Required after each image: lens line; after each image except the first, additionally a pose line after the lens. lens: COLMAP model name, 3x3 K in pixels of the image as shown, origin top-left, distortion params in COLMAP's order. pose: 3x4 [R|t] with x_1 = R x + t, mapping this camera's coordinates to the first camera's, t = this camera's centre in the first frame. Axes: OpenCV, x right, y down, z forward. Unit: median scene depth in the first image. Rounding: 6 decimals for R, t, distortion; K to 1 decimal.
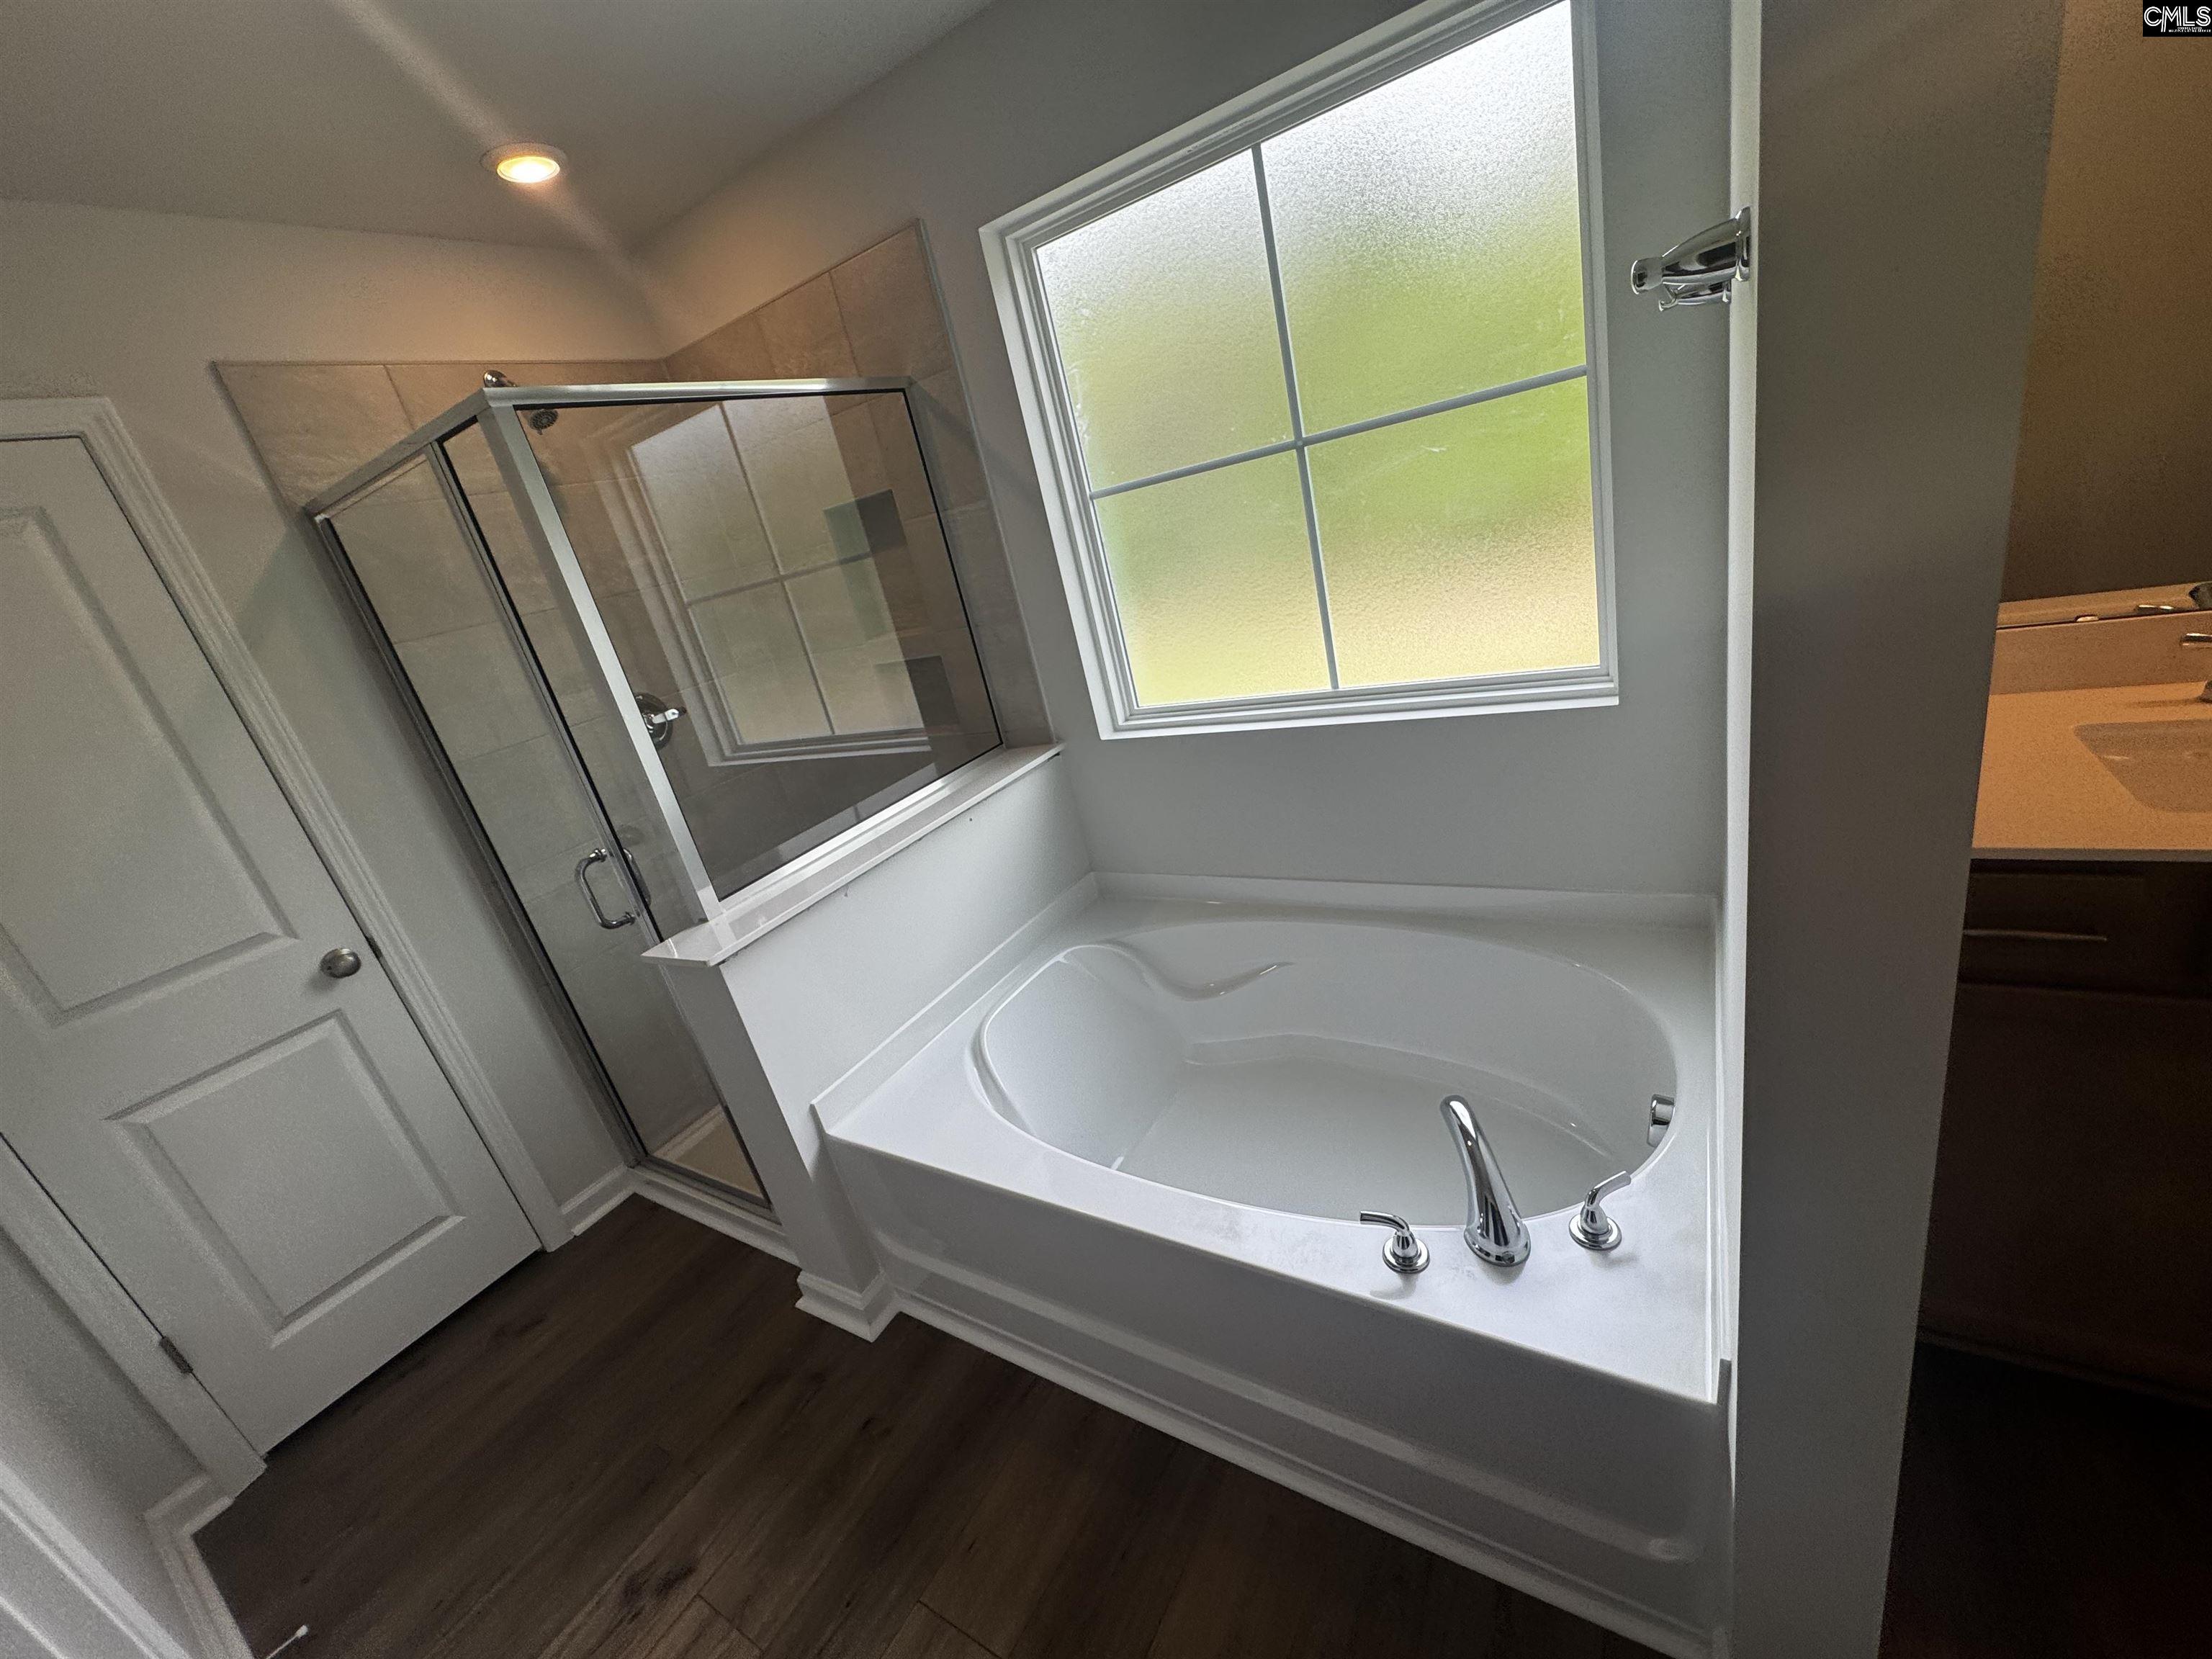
lens RADIAL K [[888.2, 0, 1112.5], [0, 888.2, 830.7], [0, 0, 1]] dist [-0.004427, -0.000362]
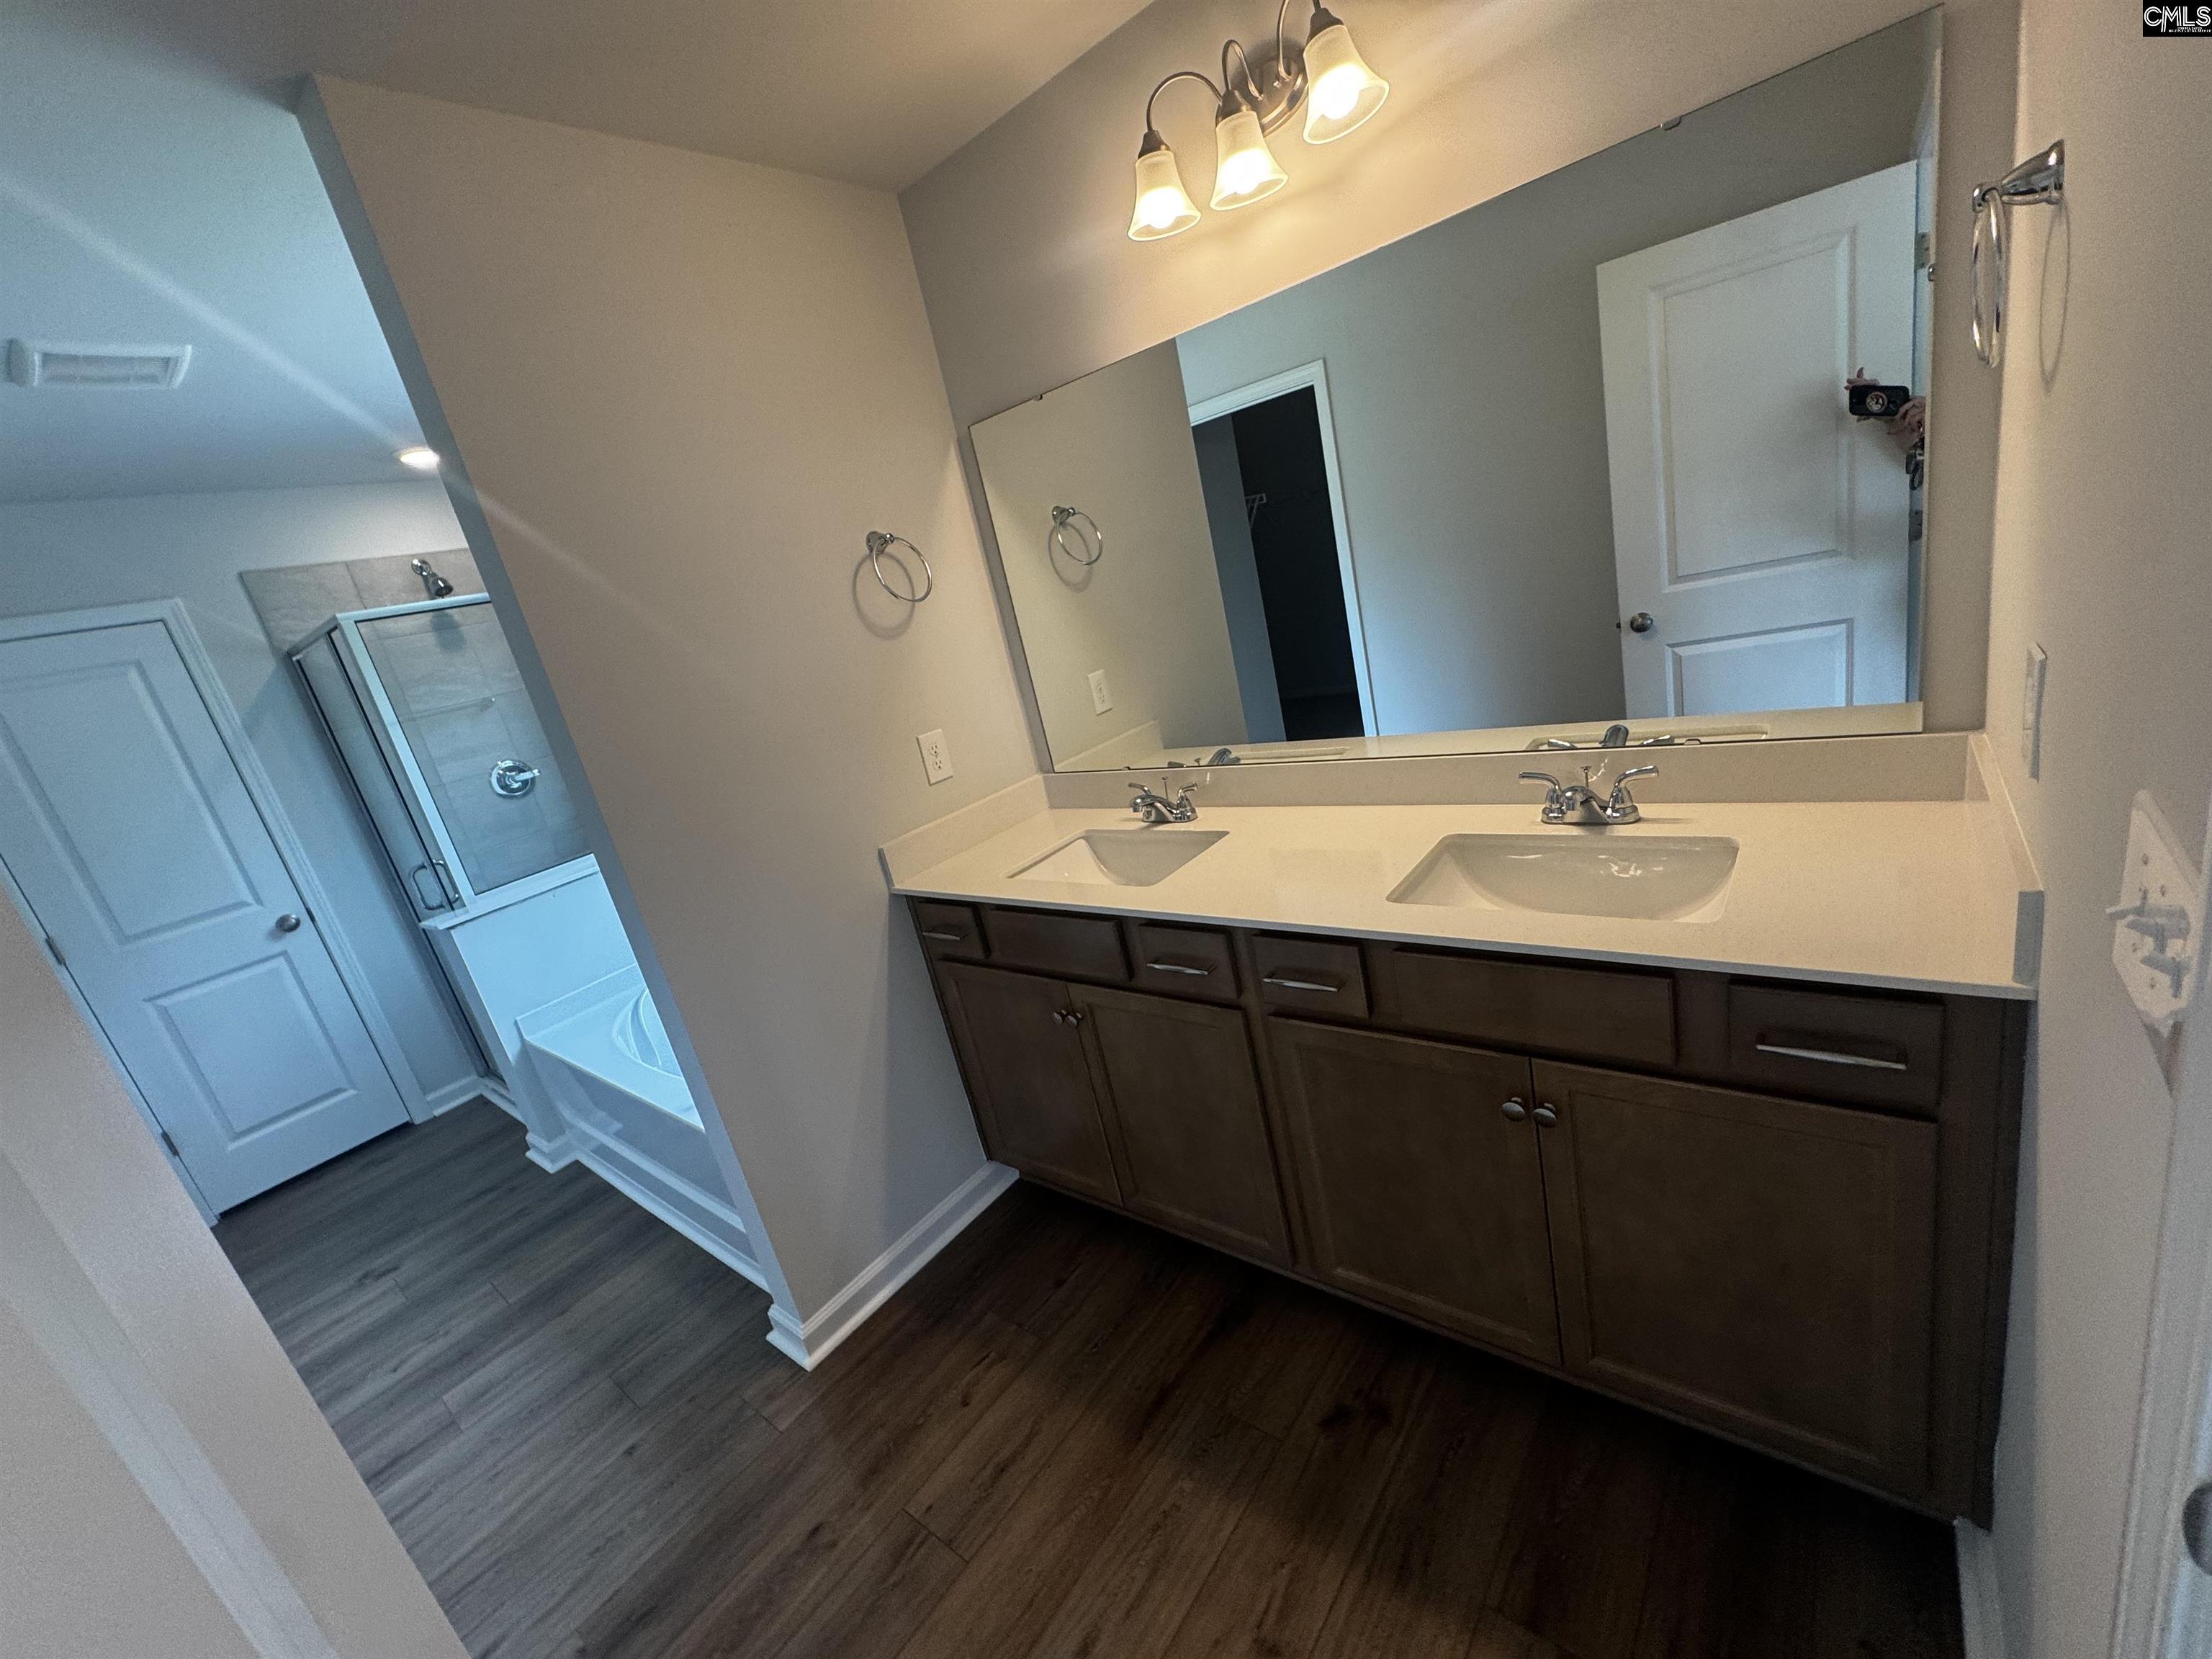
lens RADIAL K [[888.2, 0, 1097.1], [0, 888.2, 830.7], [0, 0, 1]] dist [-0.004427, -0.000362]
pose [[0.992792, 0.043116, -0.111825, 0.836394], [-0.047627, 0.998143, -0.037989, -0.032731], [0.109979, 0.043041, 0.993002, -0.500616]]
